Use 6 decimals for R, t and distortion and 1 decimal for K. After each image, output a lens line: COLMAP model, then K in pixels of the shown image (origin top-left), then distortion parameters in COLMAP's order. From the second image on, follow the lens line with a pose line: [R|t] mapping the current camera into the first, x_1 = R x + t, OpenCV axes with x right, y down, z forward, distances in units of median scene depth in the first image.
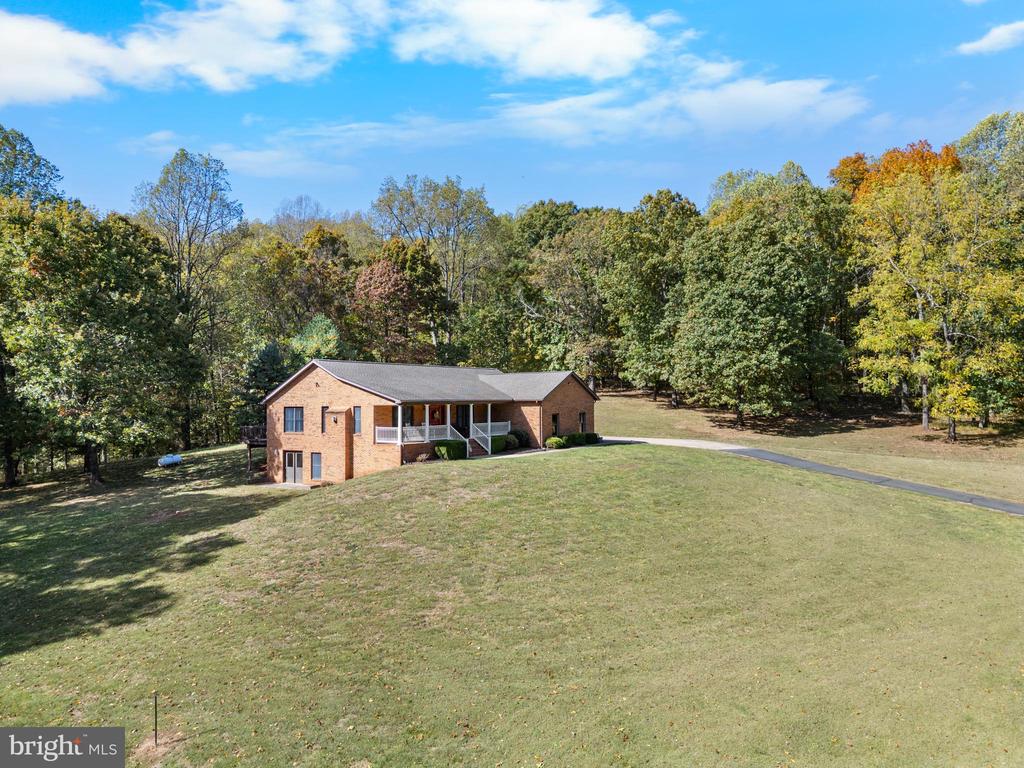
lens RADIAL K [[721.7, 0, 512.0], [0, 721.7, 384.0], [0, 0, 1]] dist [0.037744, -0.007629]
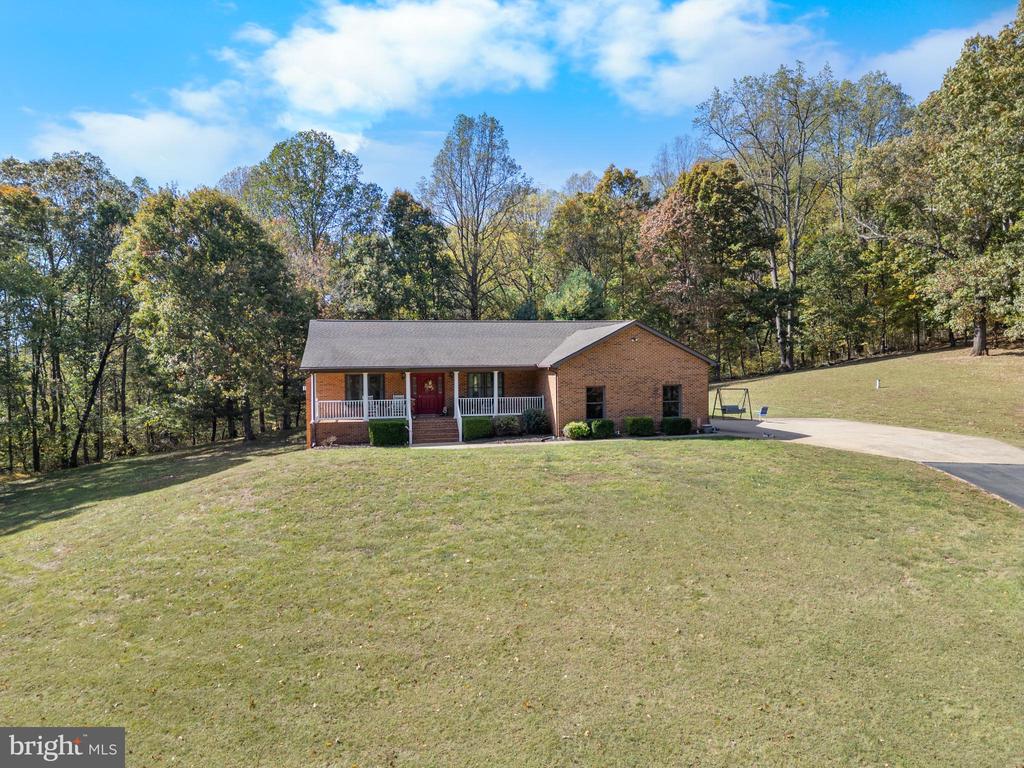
lens RADIAL K [[721.7, 0, 512.0], [0, 721.7, 384.0], [0, 0, 1]] dist [0.037744, -0.007629]
pose [[0.740354, 0.012059, -0.672109, 0.325244], [0.023649, 0.998753, 0.043970, 0.006867], [0.671801, -0.048448, 0.739146, 0.344883]]
